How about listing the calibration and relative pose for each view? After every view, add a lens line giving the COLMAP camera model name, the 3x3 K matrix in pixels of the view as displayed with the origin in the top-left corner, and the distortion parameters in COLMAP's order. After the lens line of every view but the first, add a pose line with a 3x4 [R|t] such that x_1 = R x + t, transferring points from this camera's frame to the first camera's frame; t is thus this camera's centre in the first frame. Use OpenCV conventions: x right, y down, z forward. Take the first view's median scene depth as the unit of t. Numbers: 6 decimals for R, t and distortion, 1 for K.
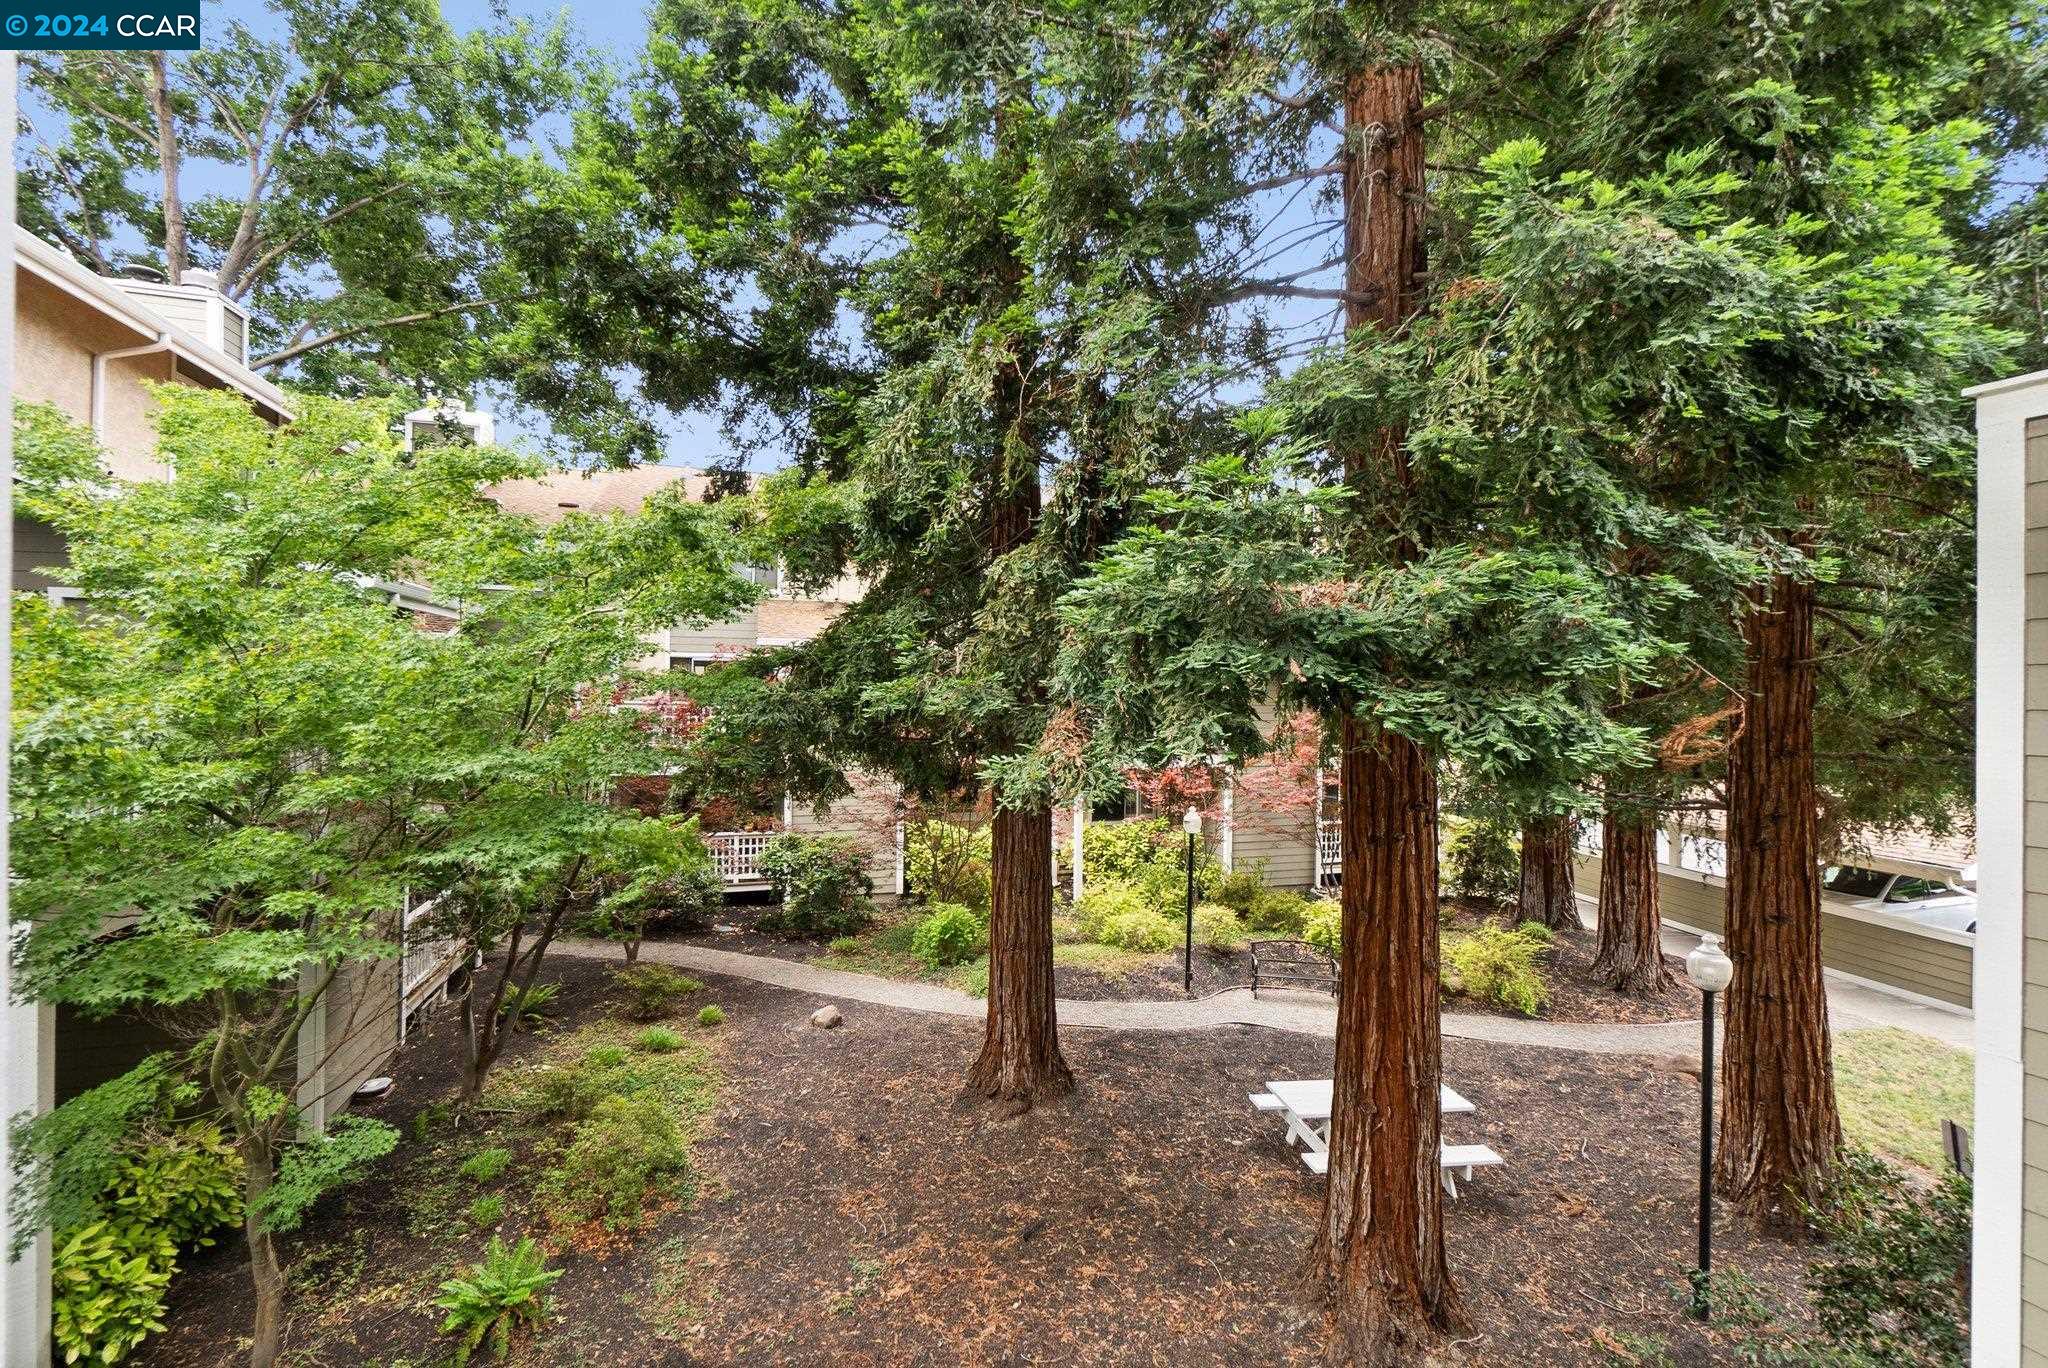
lens RADIAL K [[919.1, 0, 1022.0], [0, 919.1, 683.5], [0, 0, 1]] dist [0.000748, 0.000180]
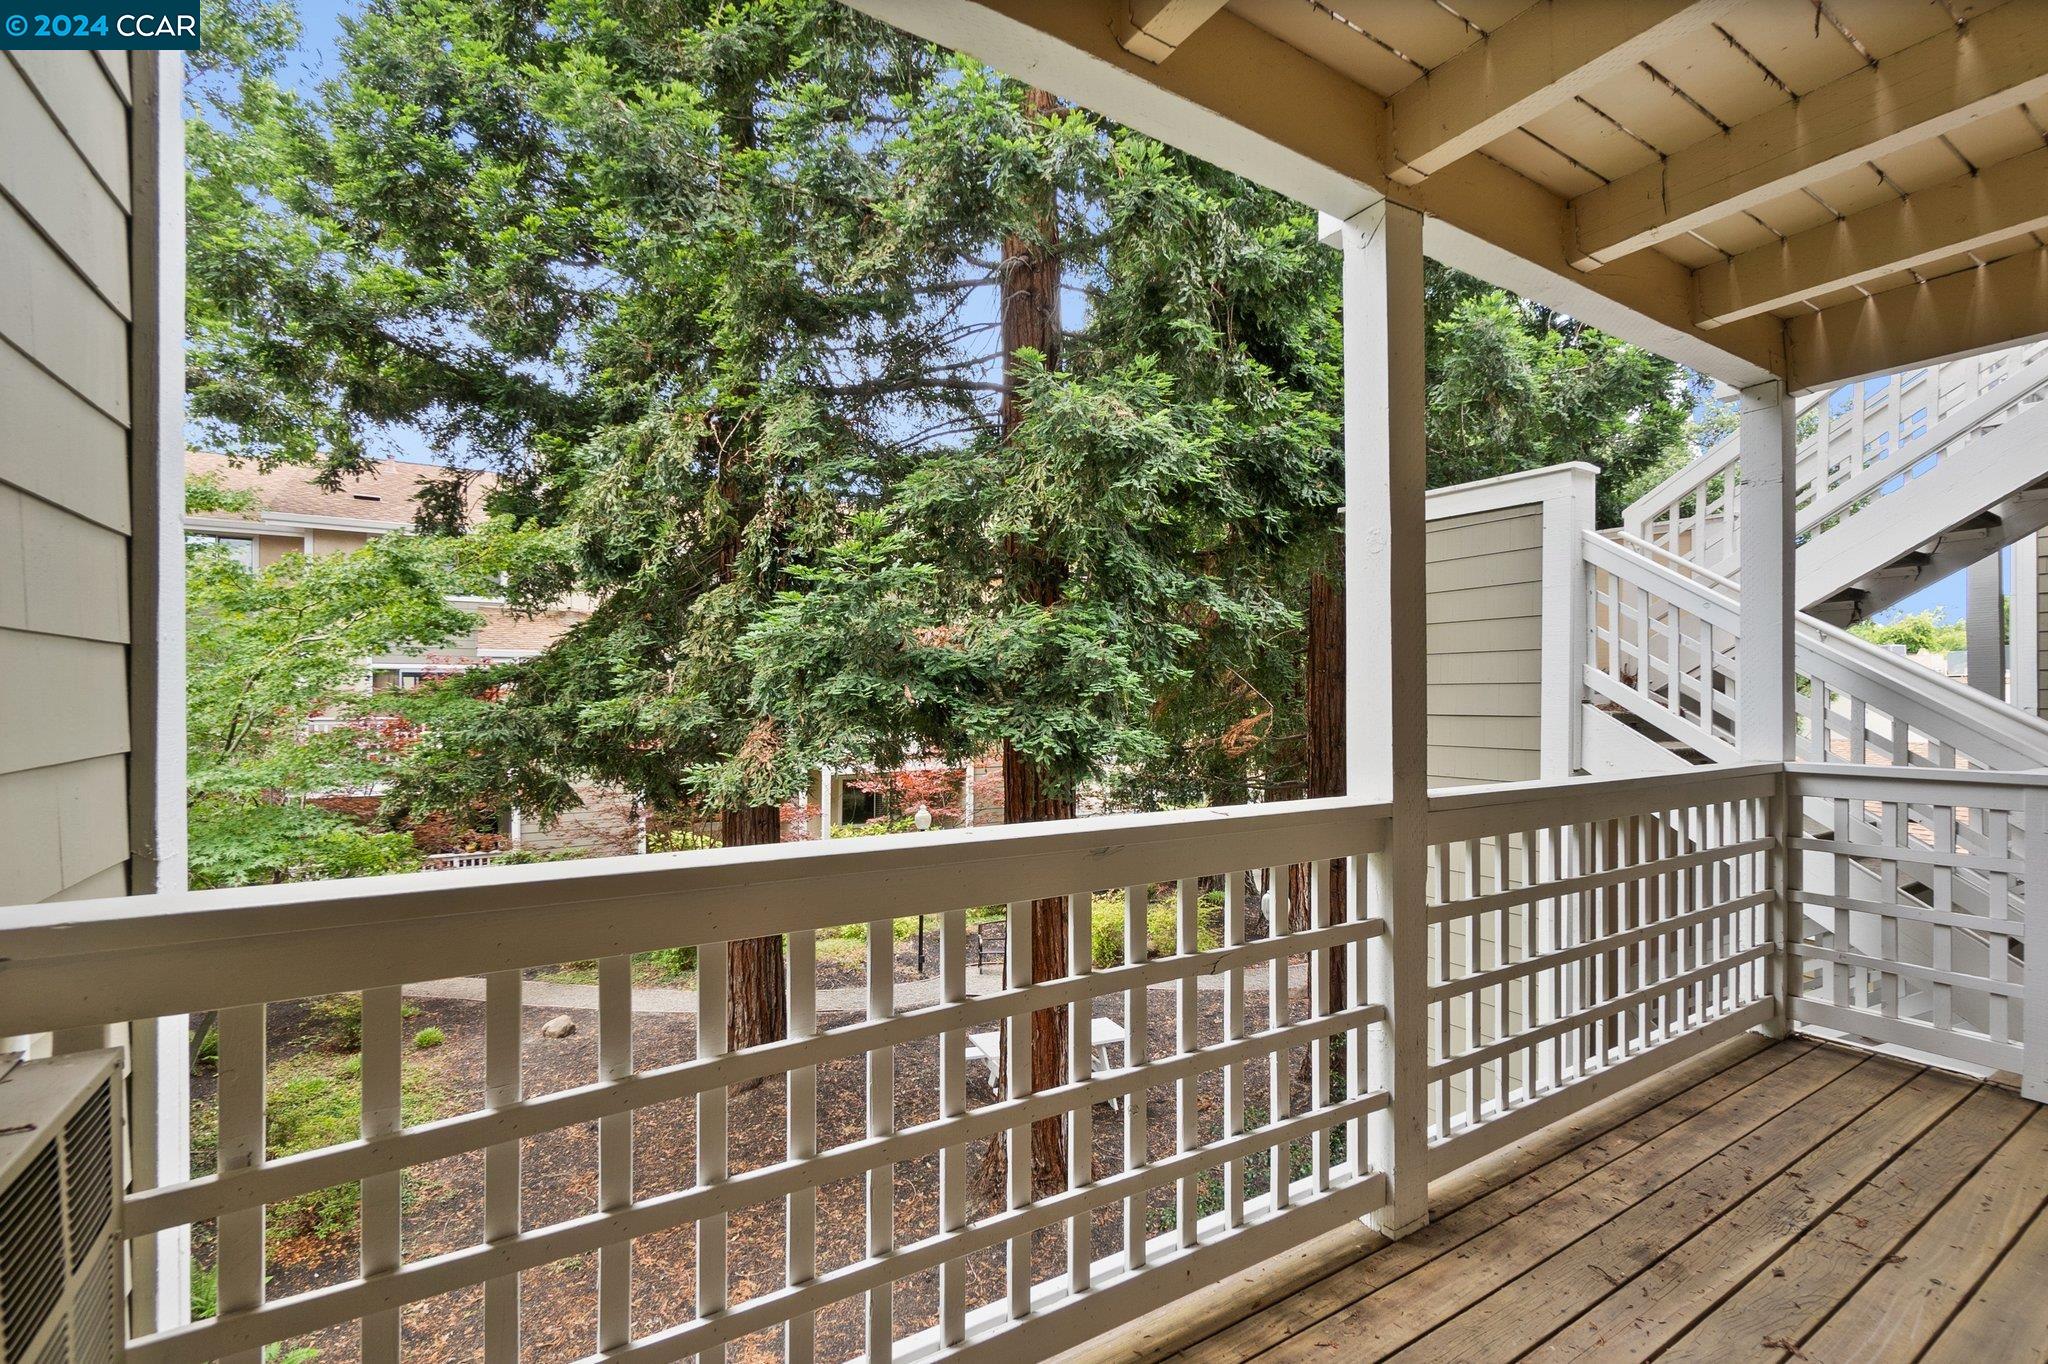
lens RADIAL K [[913.9, 0, 1034.4], [0, 913.9, 695.8], [0, 0, 1]] dist [0.000596, -0.001632]
pose [[0.965353, -0.010318, 0.260742, 0.071892], [0.008558, 0.999932, 0.007886, -0.012389], [-0.260805, -0.005382, 0.965376, -0.223568]]
